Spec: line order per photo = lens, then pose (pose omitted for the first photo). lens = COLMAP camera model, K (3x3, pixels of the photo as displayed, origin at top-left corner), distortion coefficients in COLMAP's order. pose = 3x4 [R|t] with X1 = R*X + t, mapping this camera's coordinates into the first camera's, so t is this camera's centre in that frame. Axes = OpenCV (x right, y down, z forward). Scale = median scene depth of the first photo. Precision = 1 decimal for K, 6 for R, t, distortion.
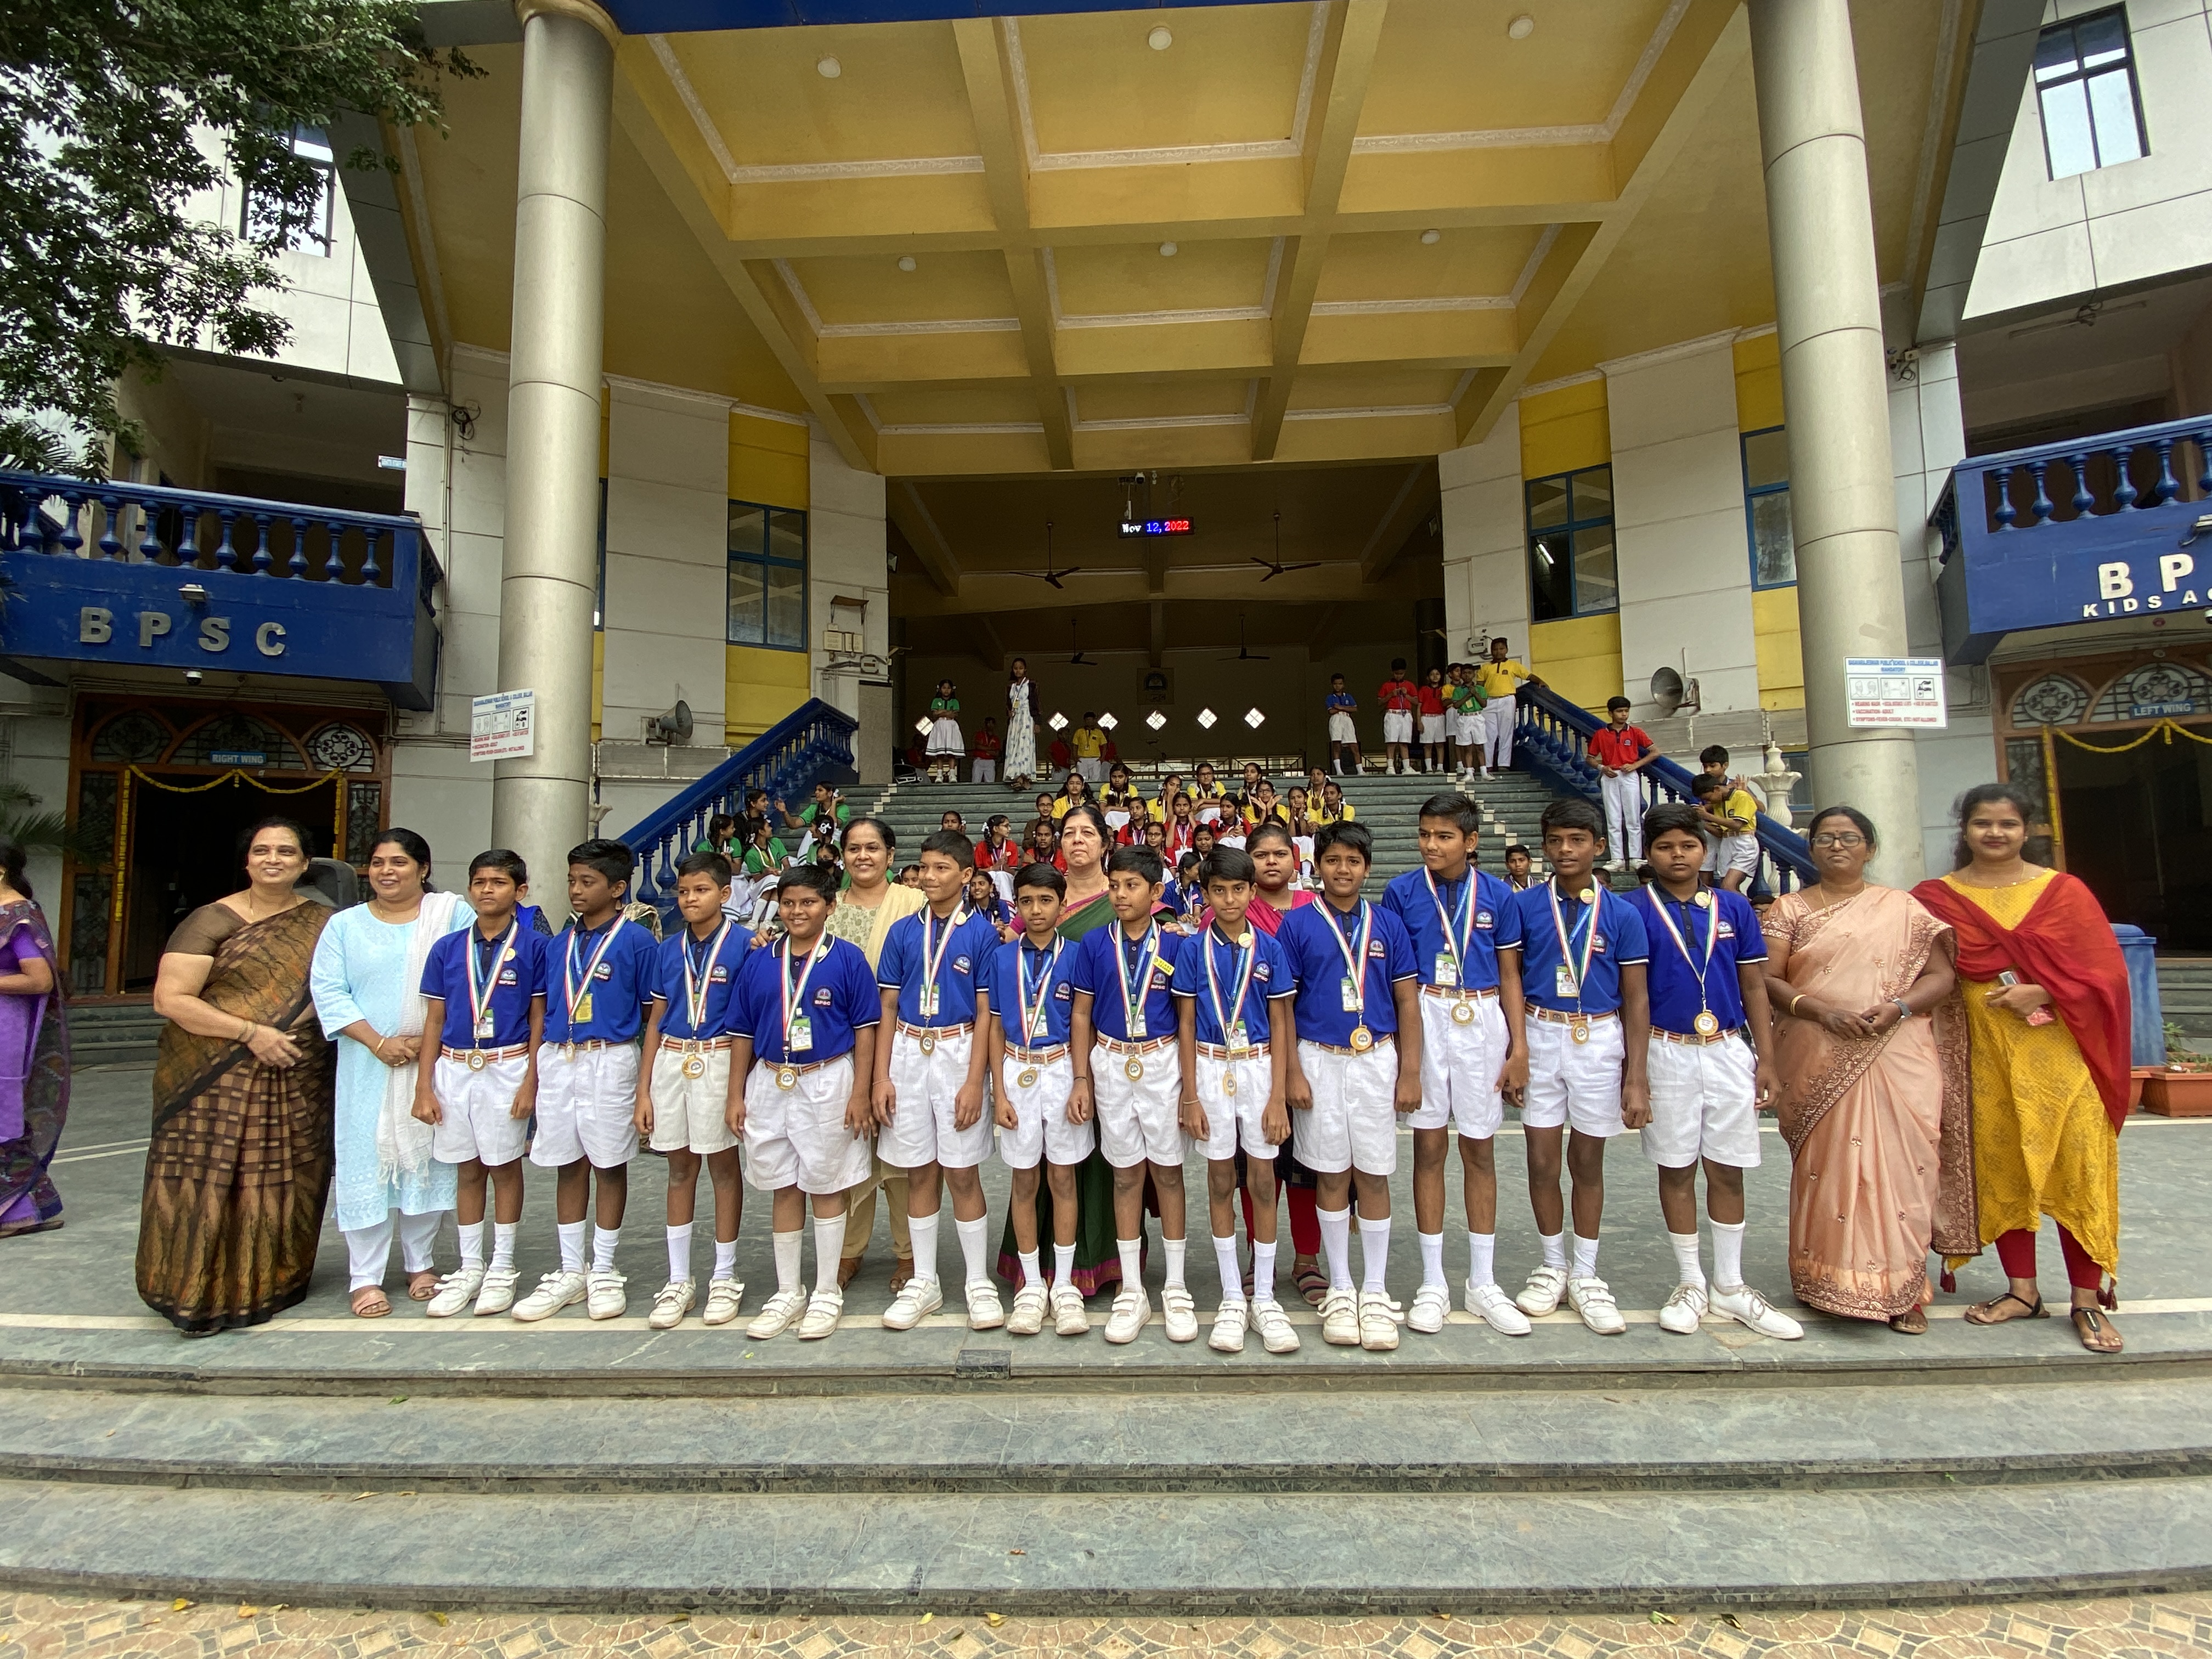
lens RADIAL K [[1032.9, 0, 1106.0], [0, 1032.9, 829.5], [0, 0, 1]] dist [-0.003392, -0.000776]
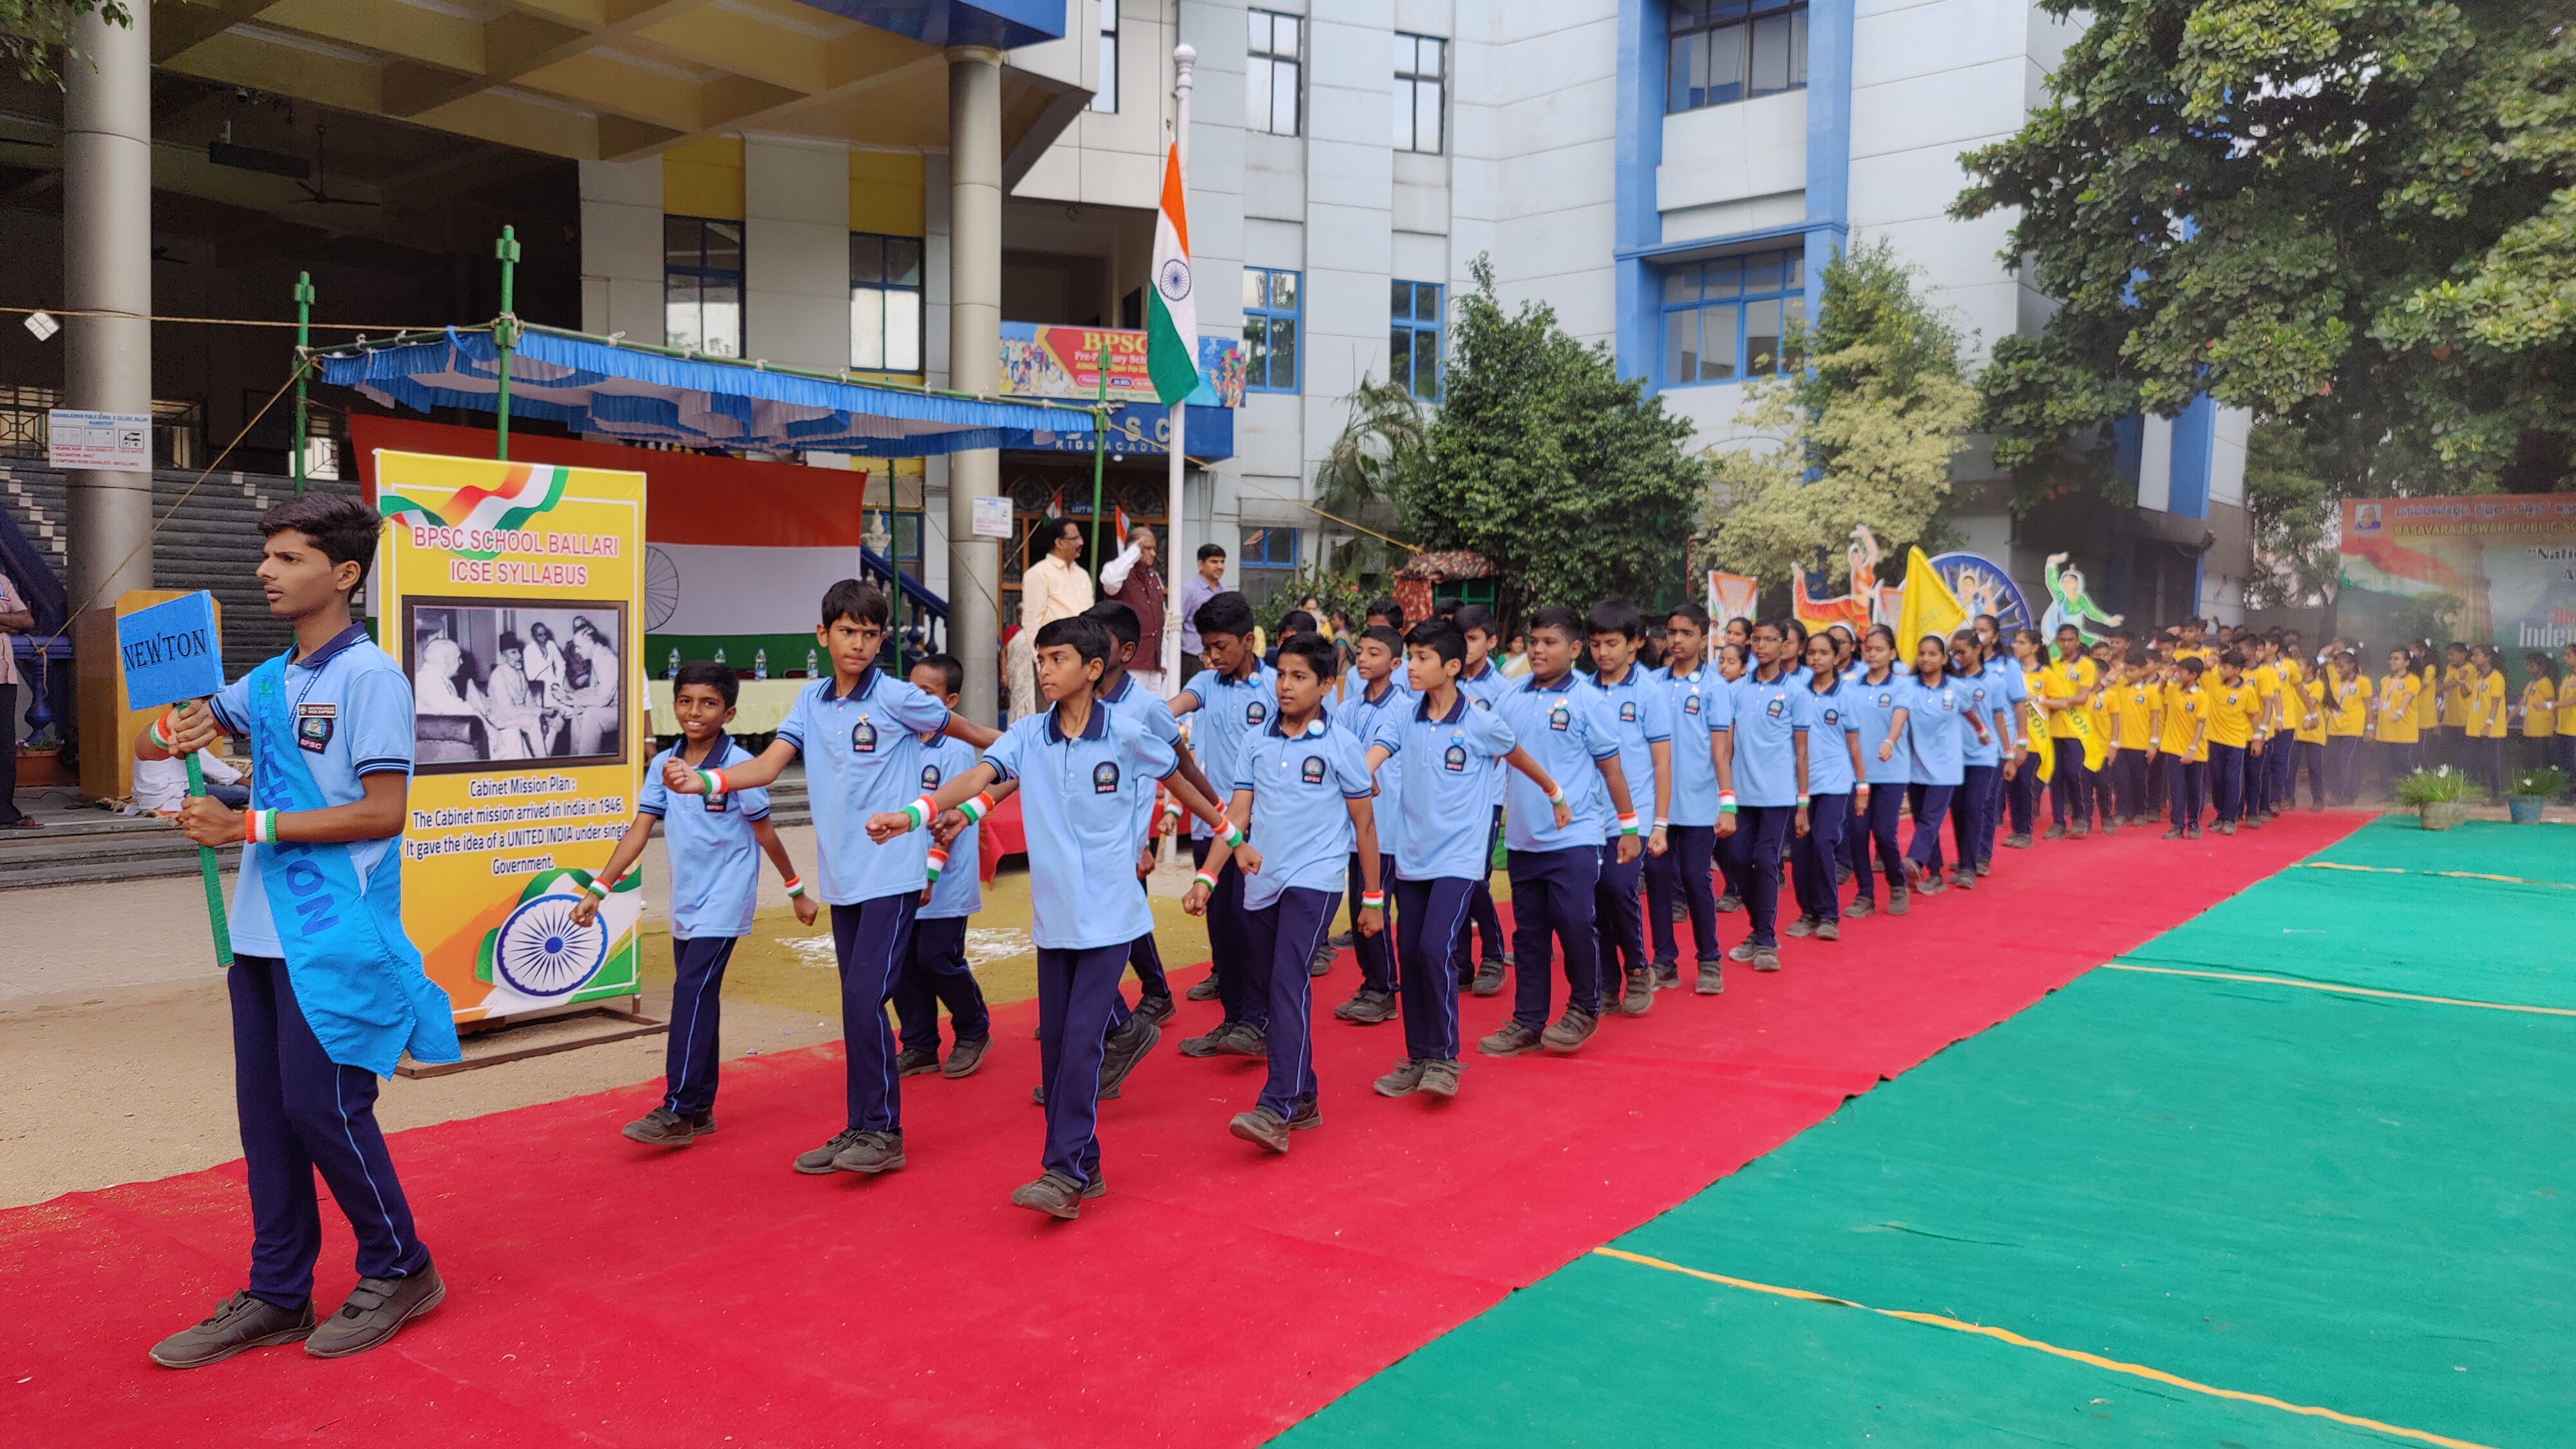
lens RADIAL K [[1794.8, 0, 1288.0], [0, 1794.8, 724.5], [0, 0, 1]] dist [0.041830, -0.058495]
pose [[0.609472, -0.003494, 0.792800, -0.629662], [-0.079824, 0.994638, 0.065749, -0.007505], [-0.788779, -0.103357, 0.605926, -0.603389]]
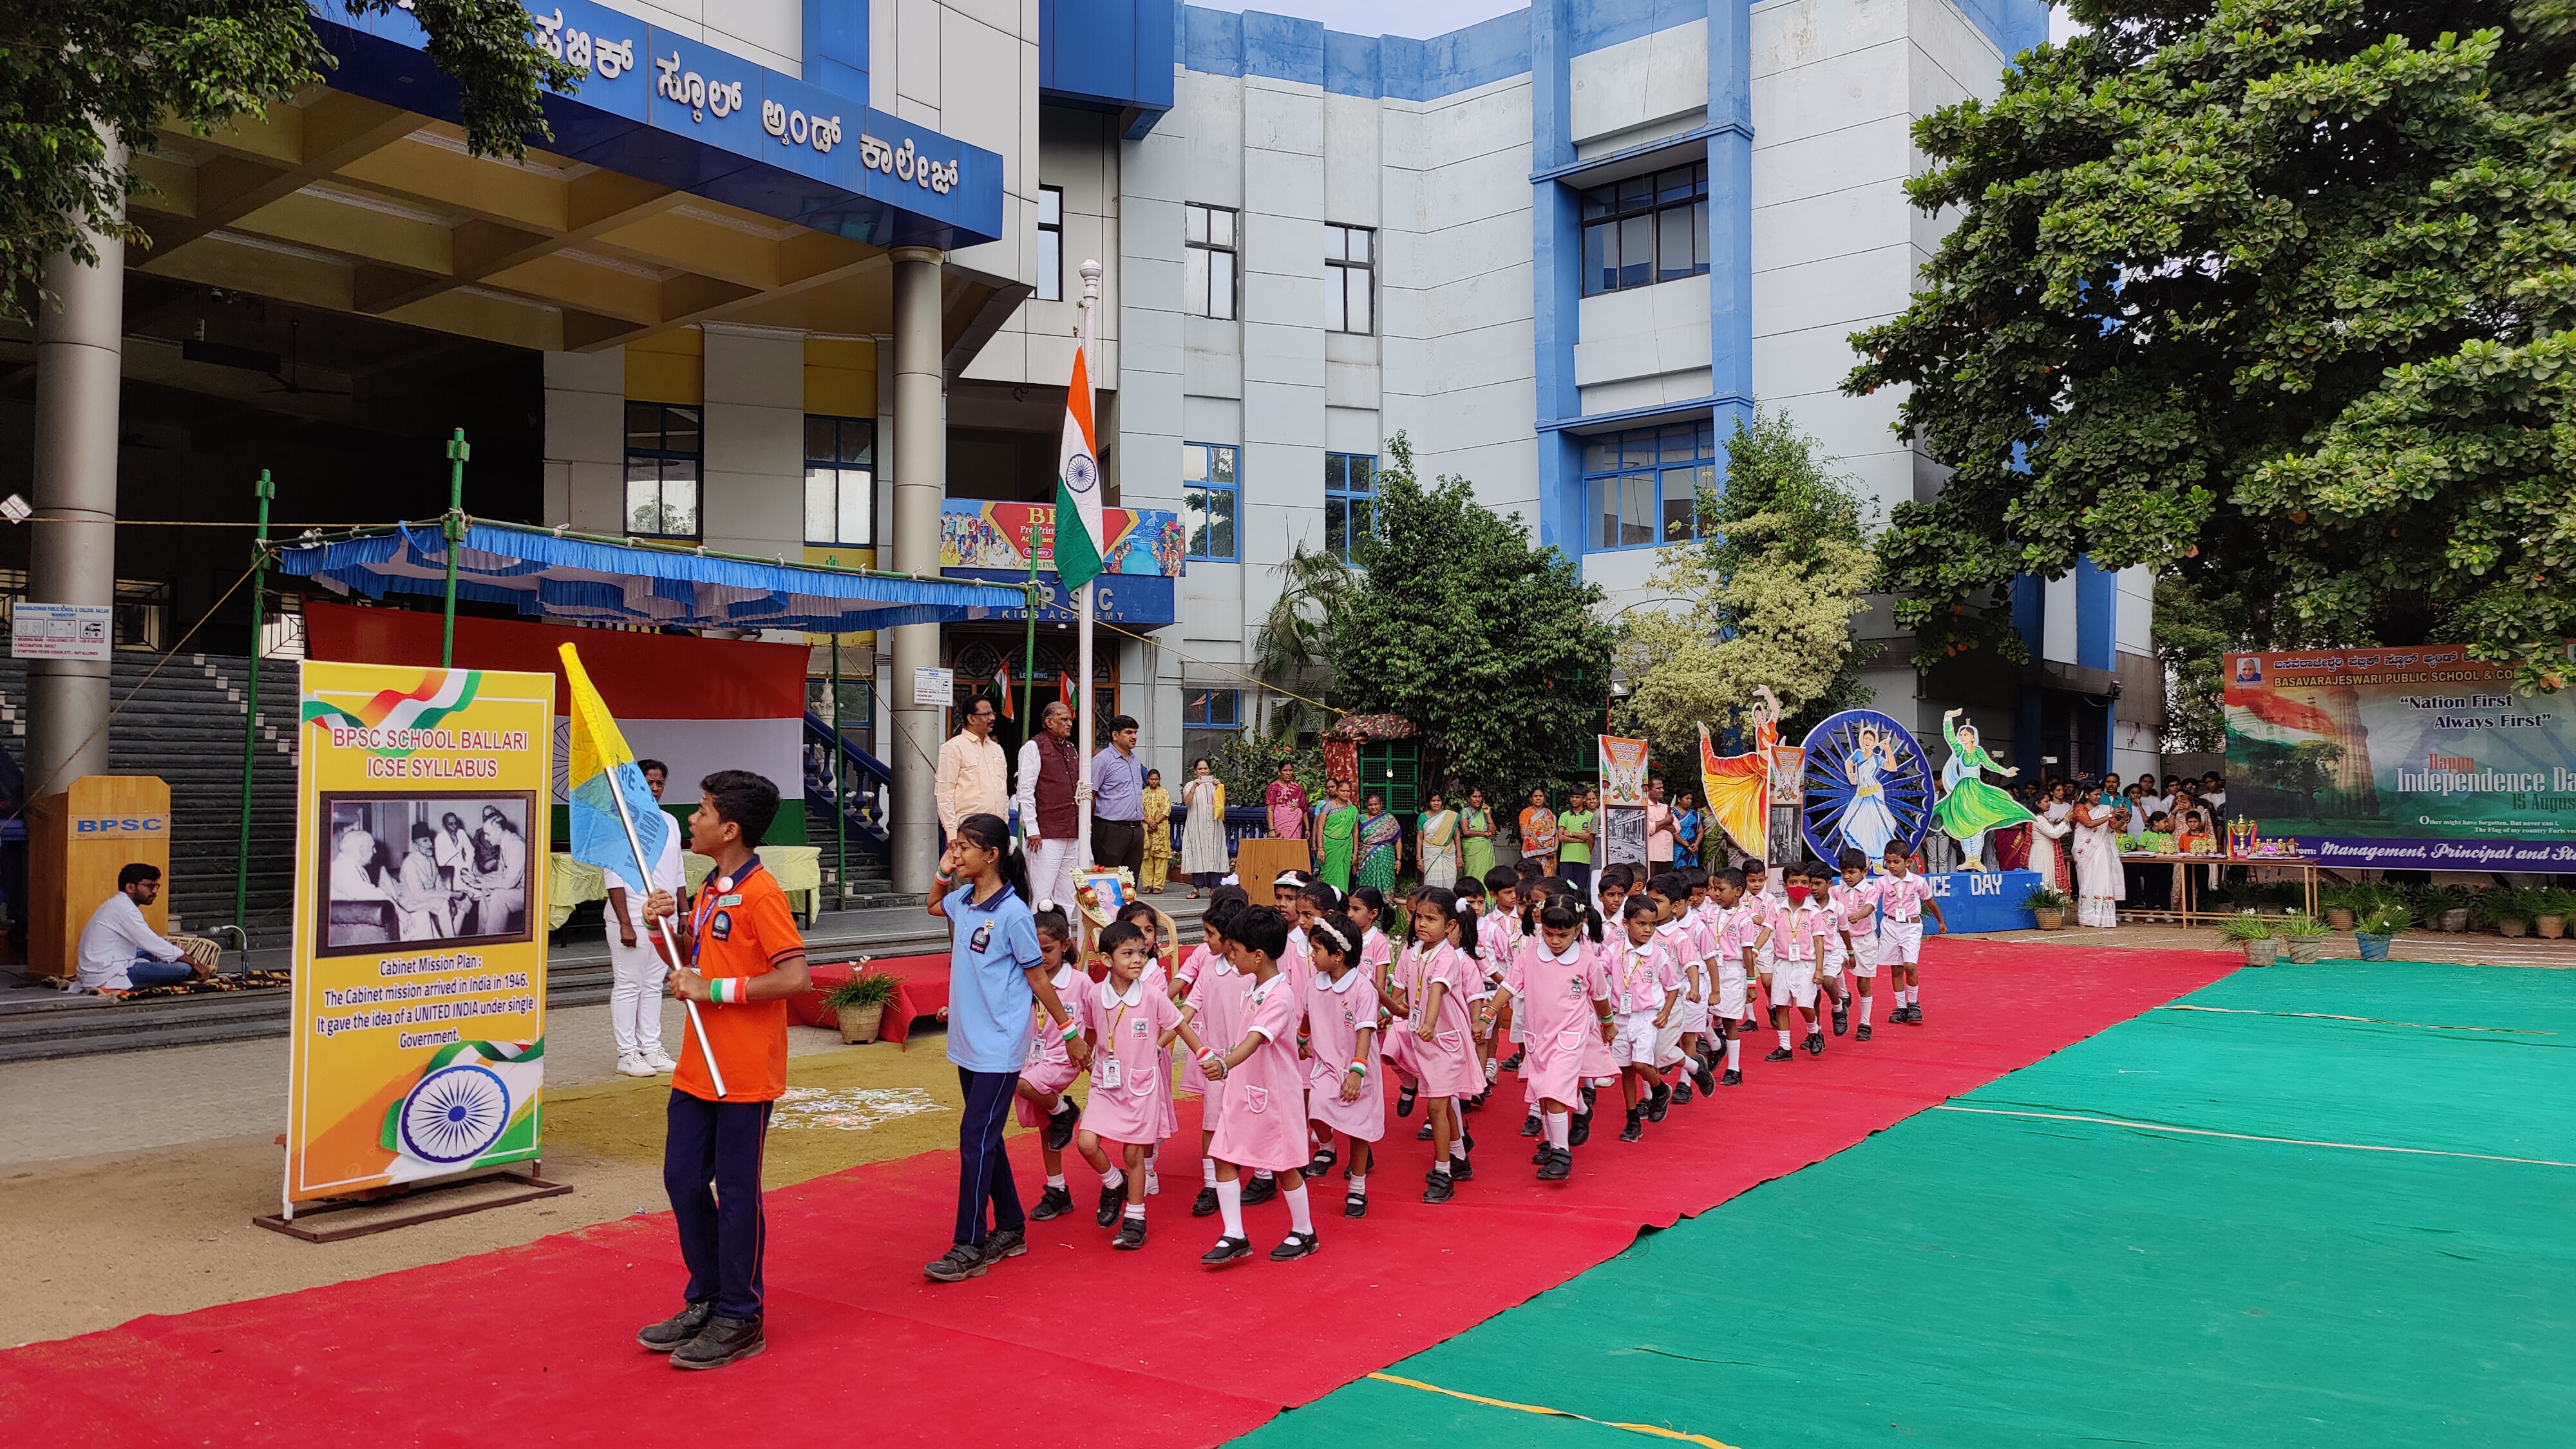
lens RADIAL K [[1783.8, 0, 1288.0], [0, 1783.8, 724.5], [0, 0, 1]] dist [0.043122, -0.051564]
pose [[0.597737, 0.055516, 0.799768, -0.641769], [-0.066071, 0.997617, -0.019869, -0.017426], [-0.798965, -0.040964, 0.599981, -0.653383]]
